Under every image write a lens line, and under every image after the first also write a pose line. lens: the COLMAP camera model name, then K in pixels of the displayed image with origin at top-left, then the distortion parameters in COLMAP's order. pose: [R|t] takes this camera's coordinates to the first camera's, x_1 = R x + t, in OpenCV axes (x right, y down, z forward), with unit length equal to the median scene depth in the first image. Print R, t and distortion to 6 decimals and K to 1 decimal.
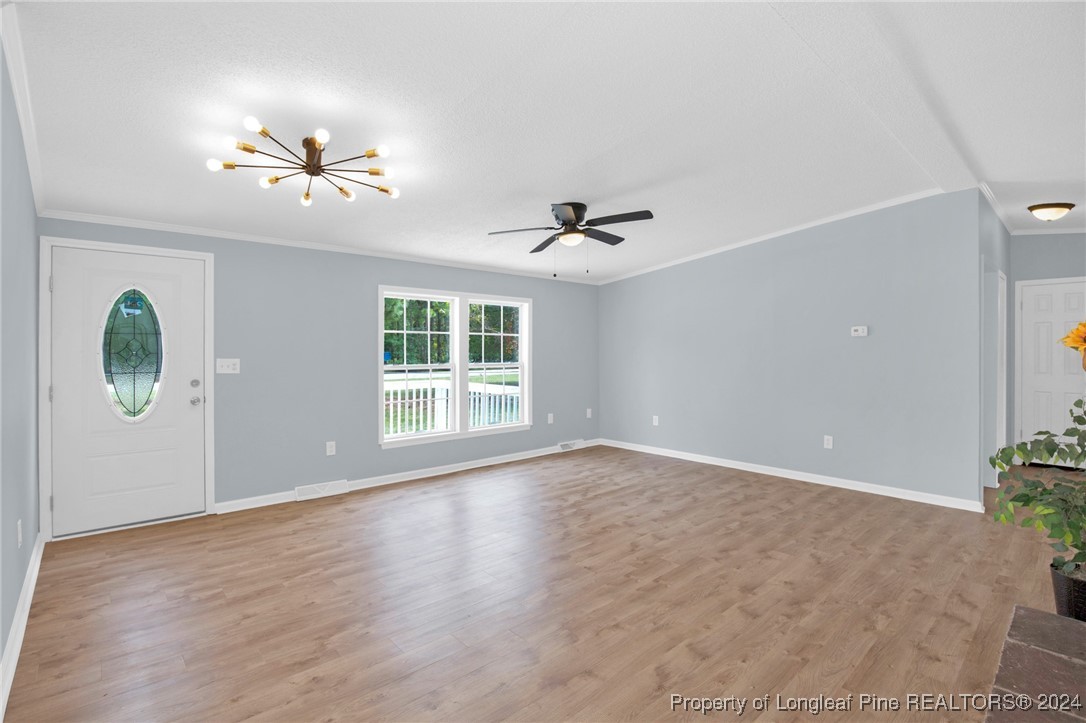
lens RADIAL K [[514.8, 0, 543.0], [0, 514.8, 361.5], [0, 0, 1]] dist [-0.028895, 0.008247]
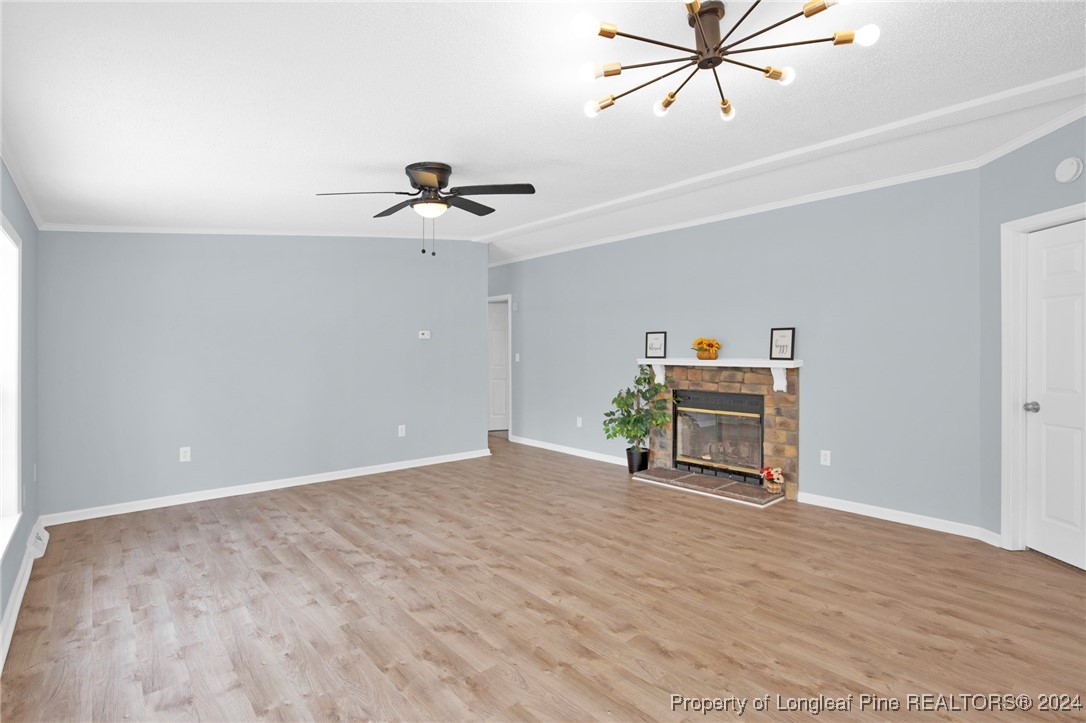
lens RADIAL K [[522.4, 0, 549.7], [0, 522.4, 365.6], [0, 0, 1]] dist [-0.032183, 0.008554]
pose [[0.008970, -0.032191, 0.999441, -0.750680], [0.024908, 0.999179, 0.031959, -0.021306], [-0.999650, 0.024607, 0.009765, 0.832603]]
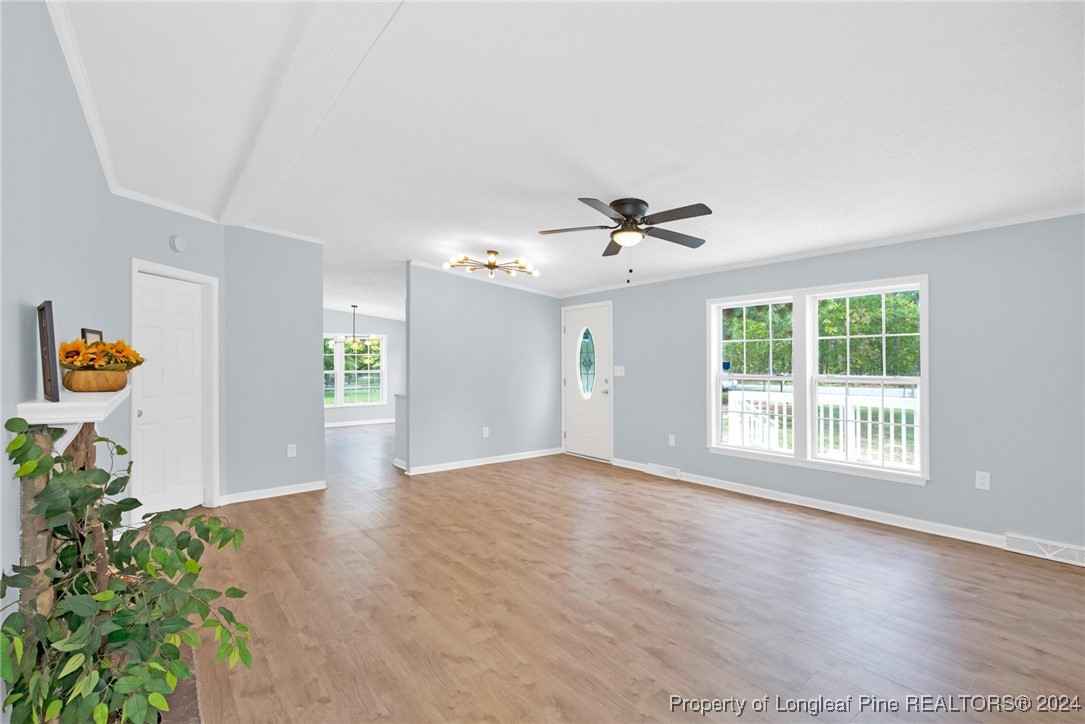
lens RADIAL K [[514.3, 0, 542.5], [0, 514.3, 362.0], [0, 0, 1]] dist [-0.028895, 0.008247]
pose [[-0.096220, 0.000132, -0.995360, 1.000053], [-0.011880, 0.999929, 0.001281, -0.019003], [0.995289, 0.011948, -0.096211, 0.963299]]
